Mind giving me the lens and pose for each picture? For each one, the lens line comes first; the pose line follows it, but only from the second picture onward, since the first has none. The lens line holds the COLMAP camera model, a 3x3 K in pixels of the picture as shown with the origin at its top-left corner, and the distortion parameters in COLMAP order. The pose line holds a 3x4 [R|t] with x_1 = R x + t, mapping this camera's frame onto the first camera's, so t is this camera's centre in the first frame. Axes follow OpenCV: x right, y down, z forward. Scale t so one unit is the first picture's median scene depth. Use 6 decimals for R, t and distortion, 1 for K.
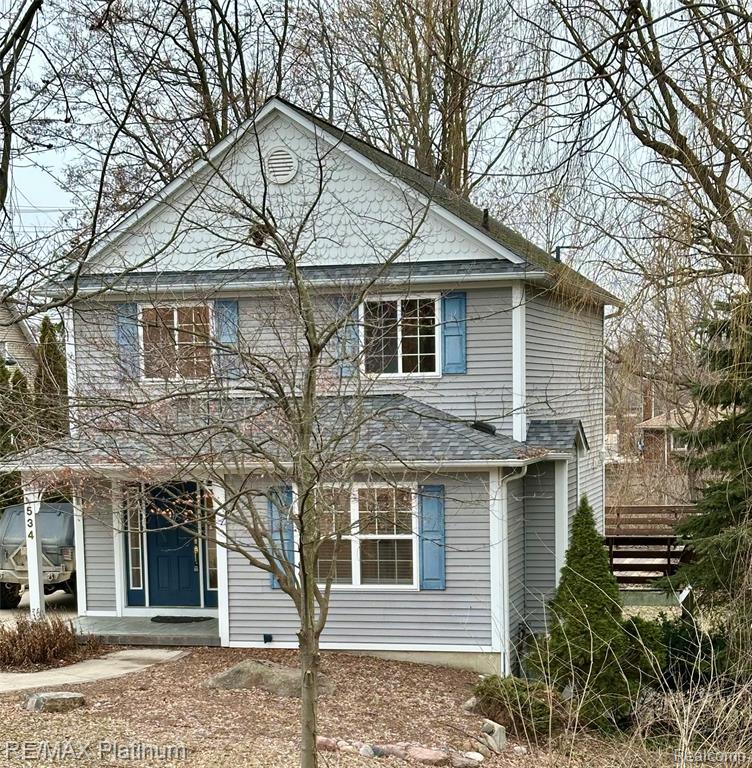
lens RADIAL K [[1635.8, 0, 376.0], [0, 1635.8, 384.0], [0, 0, 1]] dist [0.021843, 0.409704]
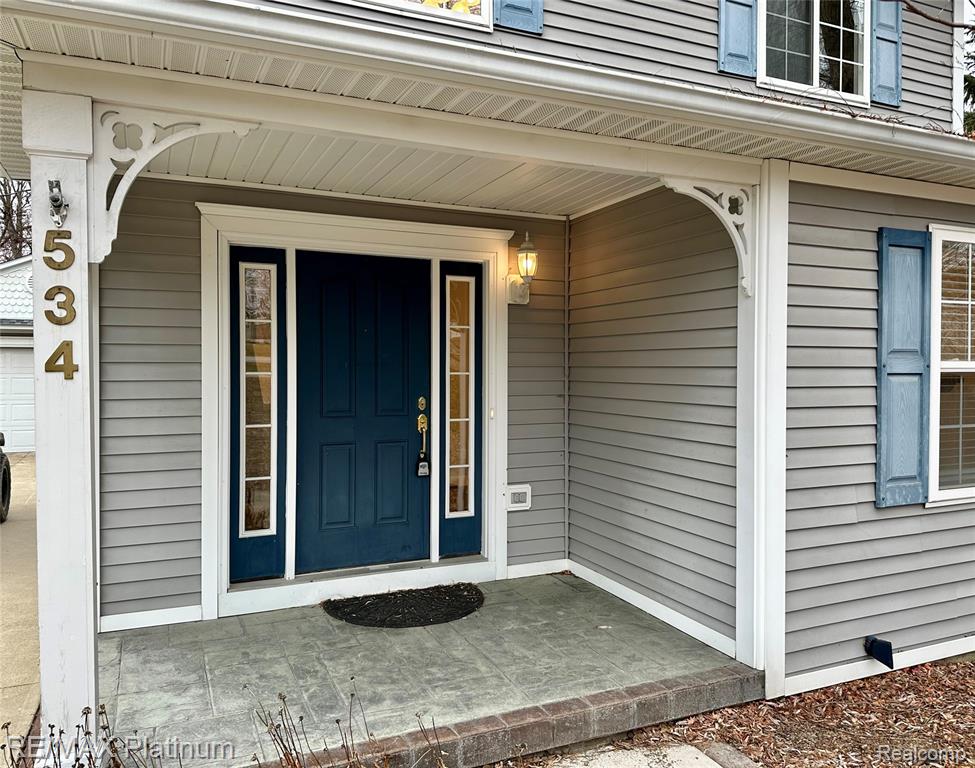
lens RADIAL K [[745.0, 0, 489.0], [0, 745.0, 351.1], [0, 0, 1]] dist [0.082402, -0.001186]
pose [[0.775213, 0.034283, 0.630769, -0.239476], [-0.020366, 0.999364, -0.029287, 0.096181], [-0.631371, 0.009857, 0.775418, 0.920435]]
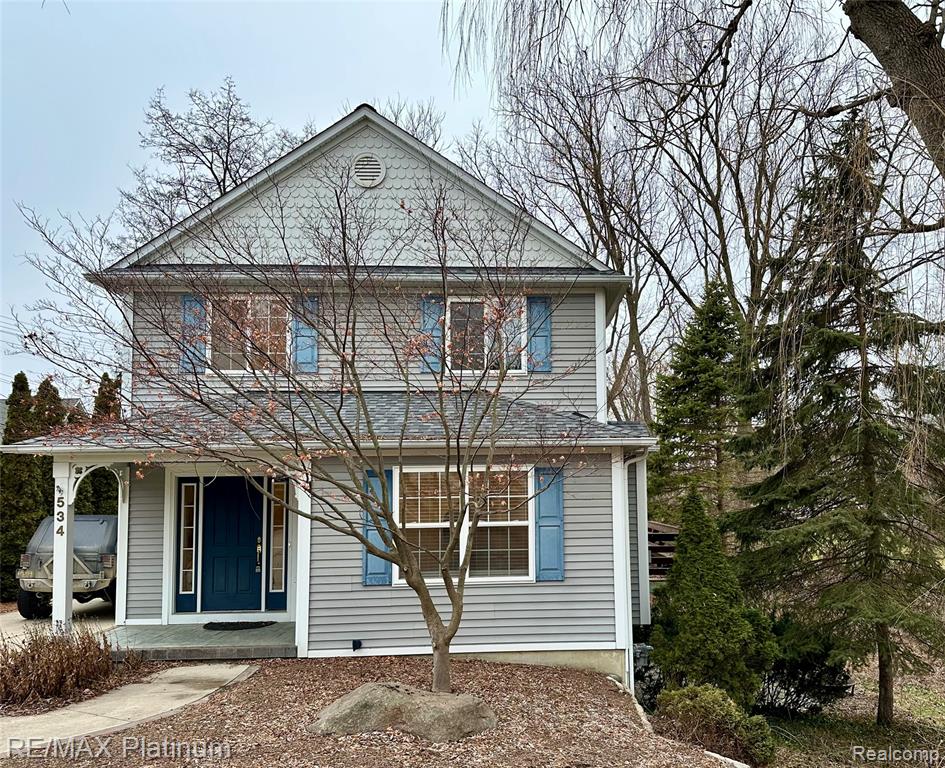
lens RADIAL K [[790.8, 0, 552.6], [0, 790.8, 387.0], [0, 0, 1]] dist [0.081460, -0.115427]
pose [[0.953663, 0.046455, 0.297270, -0.098213], [-0.008980, 0.991963, -0.126208, 0.071019], [-0.300744, 0.117691, 0.946415, 0.542785]]
